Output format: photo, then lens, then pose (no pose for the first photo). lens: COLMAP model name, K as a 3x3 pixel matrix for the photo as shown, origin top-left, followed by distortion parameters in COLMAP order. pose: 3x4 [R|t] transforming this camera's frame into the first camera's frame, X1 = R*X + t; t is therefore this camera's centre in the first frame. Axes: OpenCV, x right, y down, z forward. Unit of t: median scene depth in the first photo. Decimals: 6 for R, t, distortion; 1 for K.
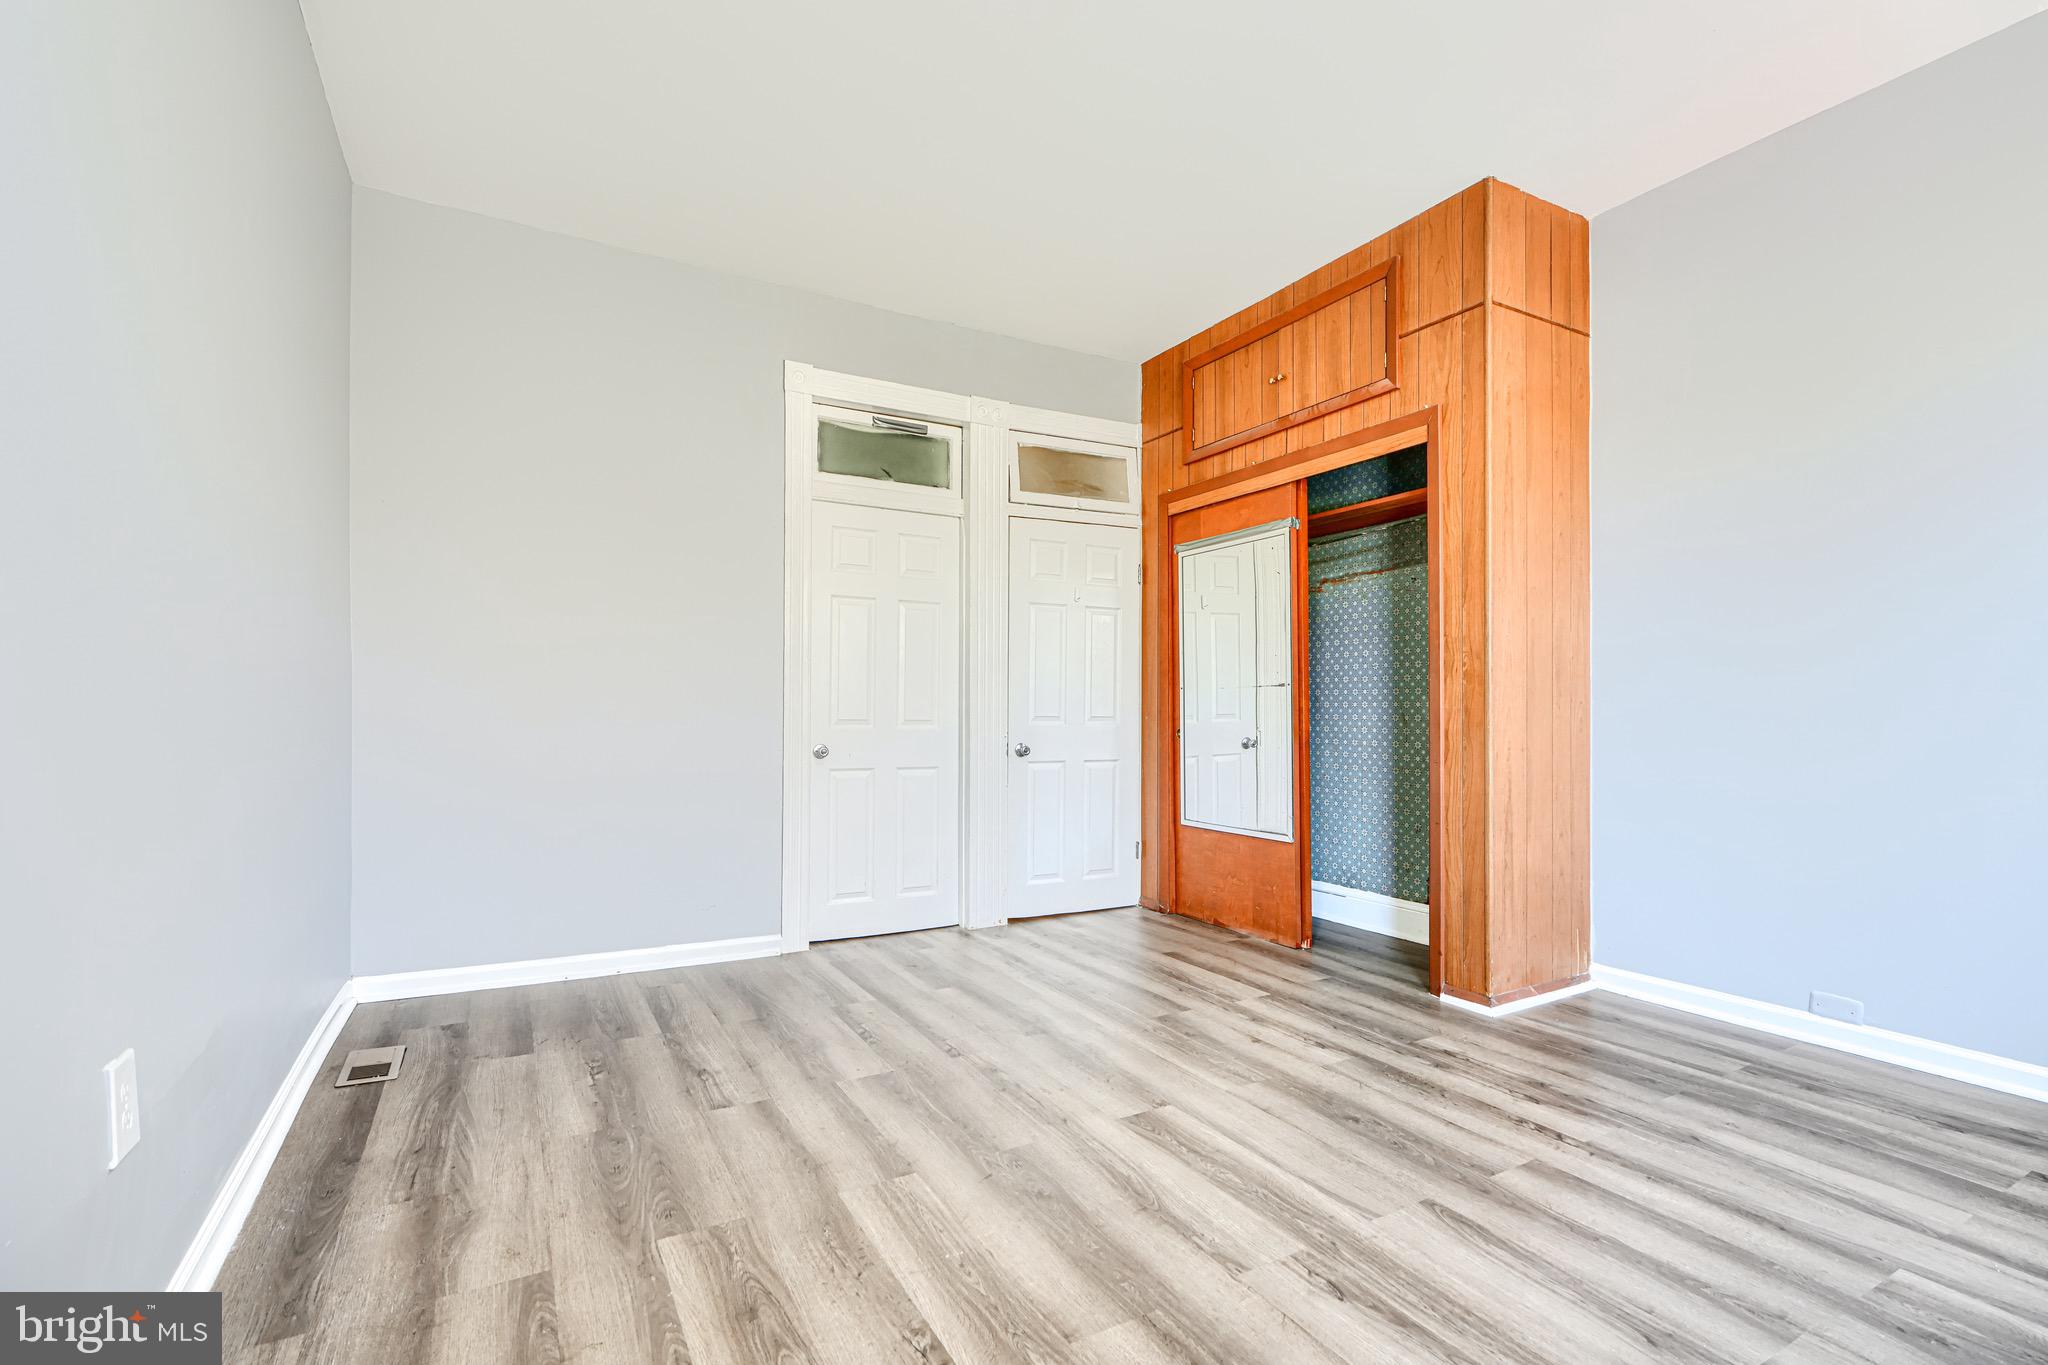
lens RADIAL K [[924.2, 0, 1020.8], [0, 924.2, 699.9], [0, 0, 1]] dist [-0.001699, -0.000309]
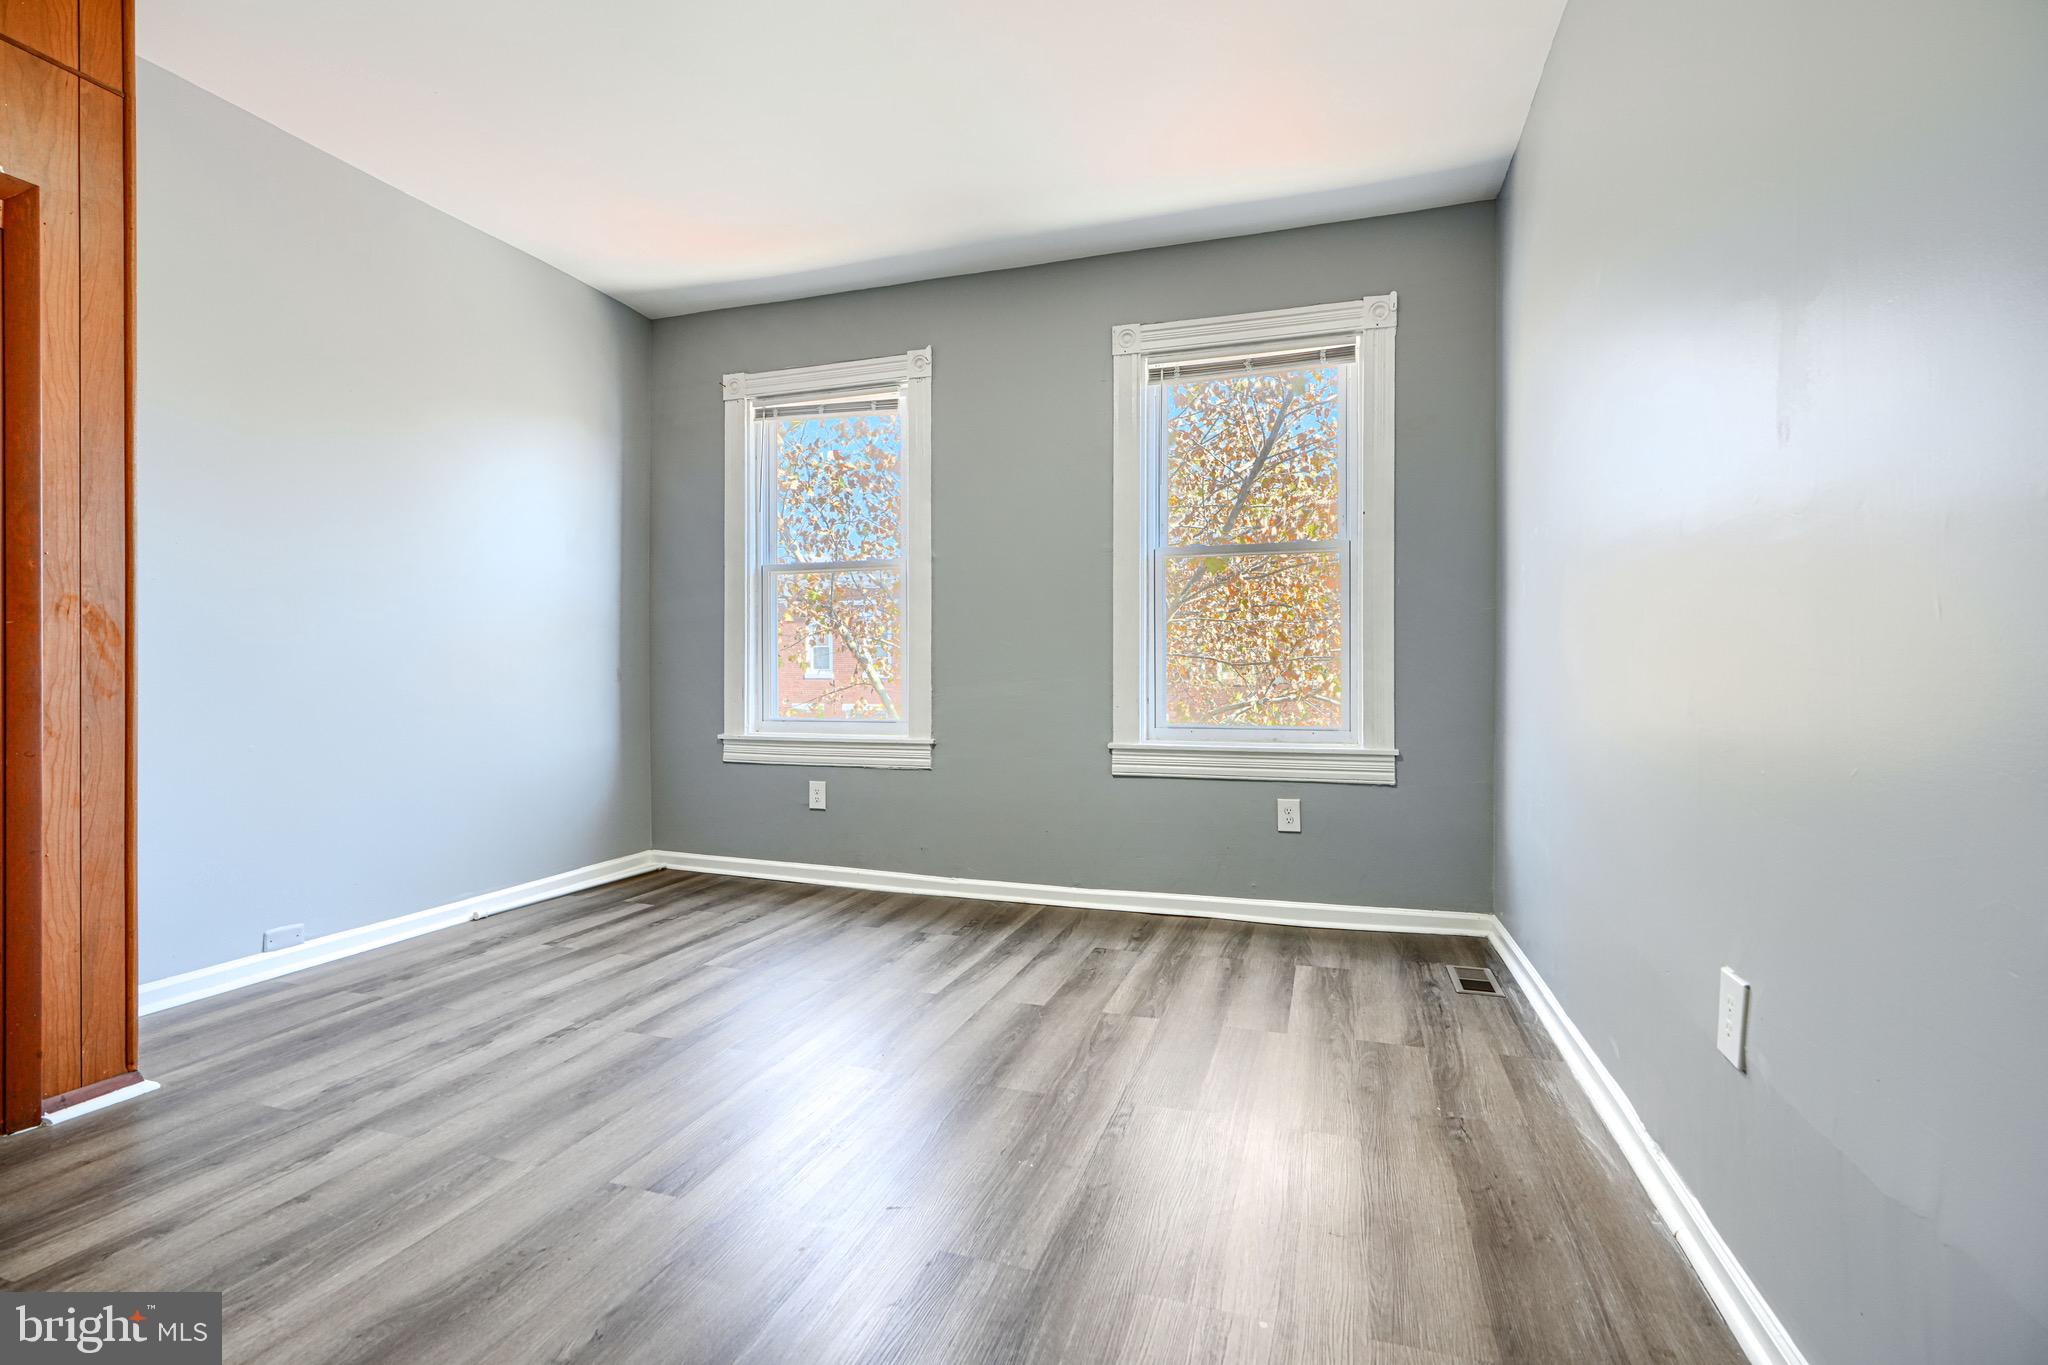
lens RADIAL K [[924.2, 0, 1022.5], [0, 924.2, 678.8], [0, 0, 1]] dist [-0.001699, -0.000309]
pose [[-0.683295, -0.009728, 0.730078, -0.624062], [-0.019030, 0.999809, -0.004488, 0.001746], [-0.729895, -0.016960, -0.683349, 1.224620]]
